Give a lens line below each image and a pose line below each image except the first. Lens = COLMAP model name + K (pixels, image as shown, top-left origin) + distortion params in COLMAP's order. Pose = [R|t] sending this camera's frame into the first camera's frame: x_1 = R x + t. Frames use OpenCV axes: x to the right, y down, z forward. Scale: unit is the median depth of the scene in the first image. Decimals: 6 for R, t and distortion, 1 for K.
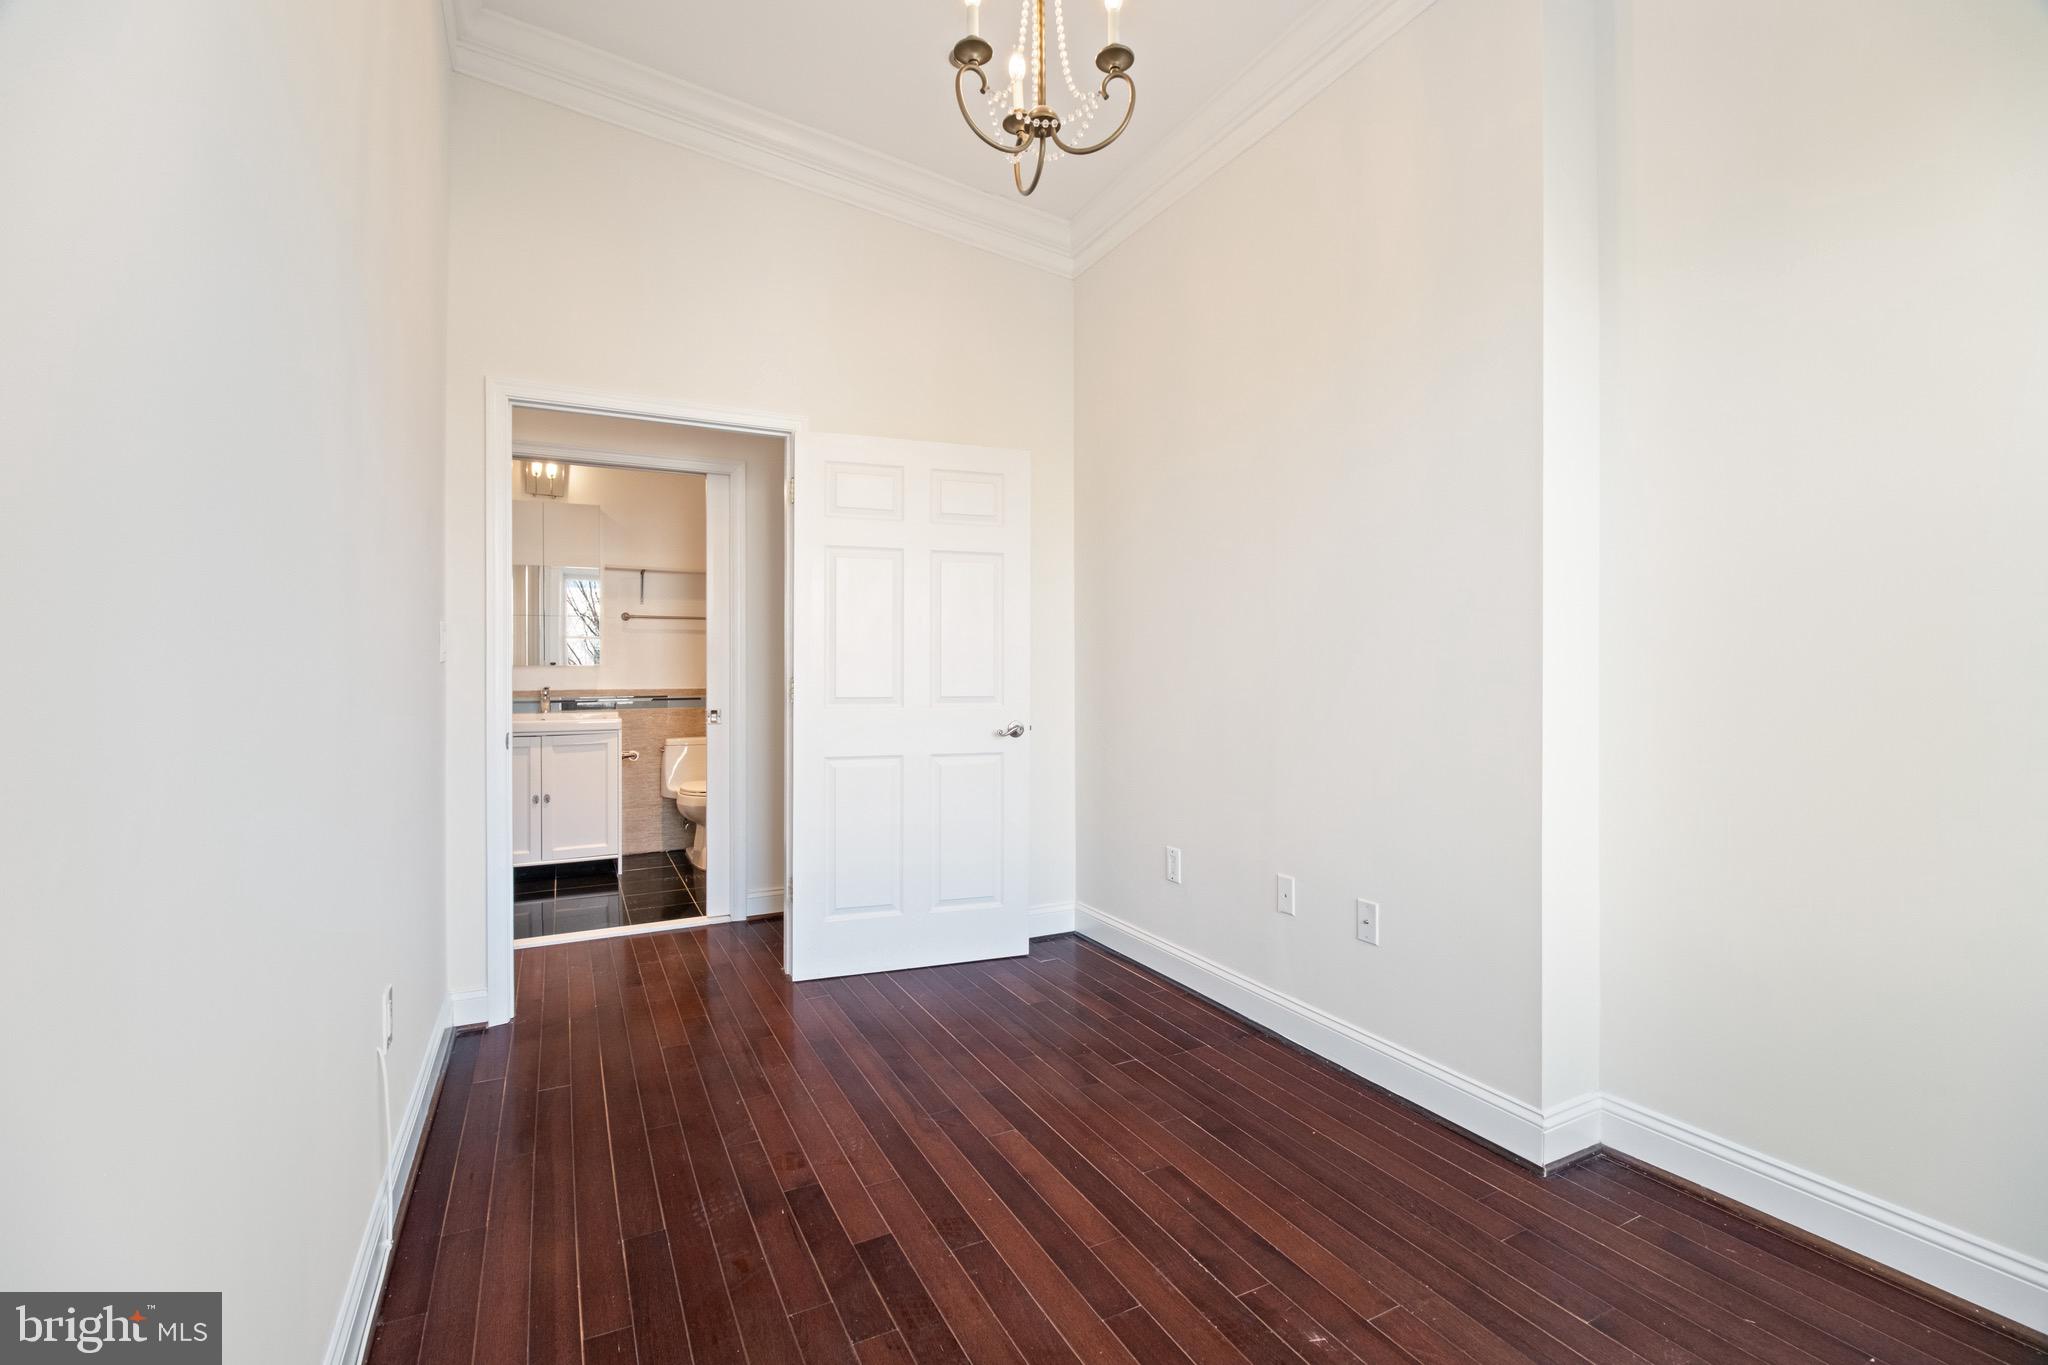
lens RADIAL K [[931.7, 0, 1024.0], [0, 931.7, 682.5], [0, 0, 1]] dist [-0.000427, -0.016261]
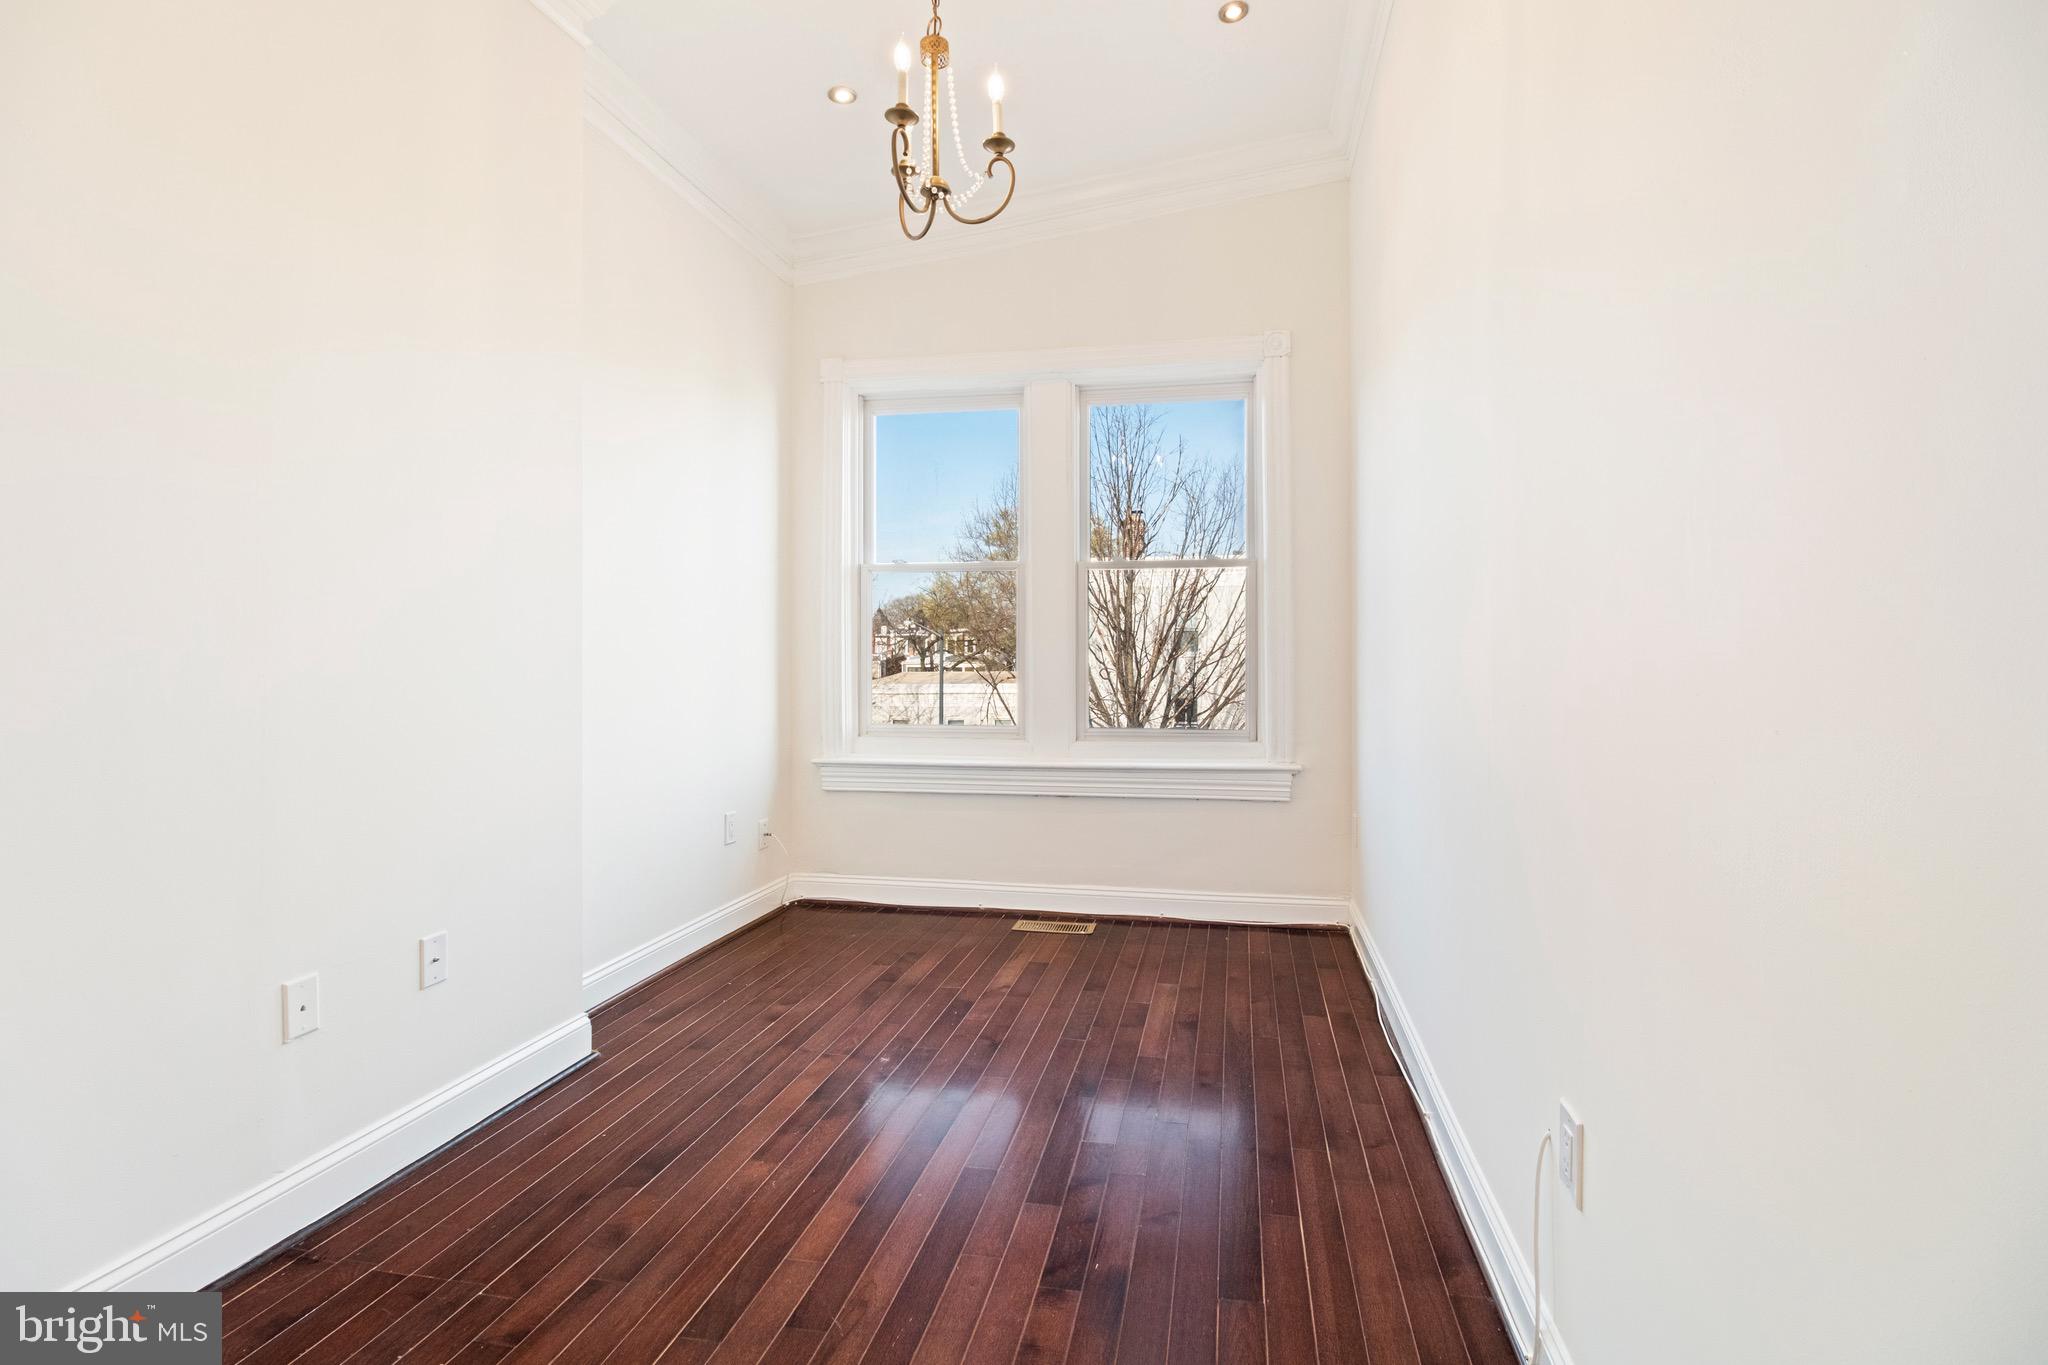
lens RADIAL K [[931.7, 0, 1024.0], [0, 931.7, 682.5], [0, 0, 1]] dist [-0.000427, -0.016261]
pose [[-0.771841, -0.020686, 0.635479, -0.706954], [0.005315, 0.999226, 0.038981, -0.035748], [-0.635794, 0.033465, -0.771133, 1.583982]]
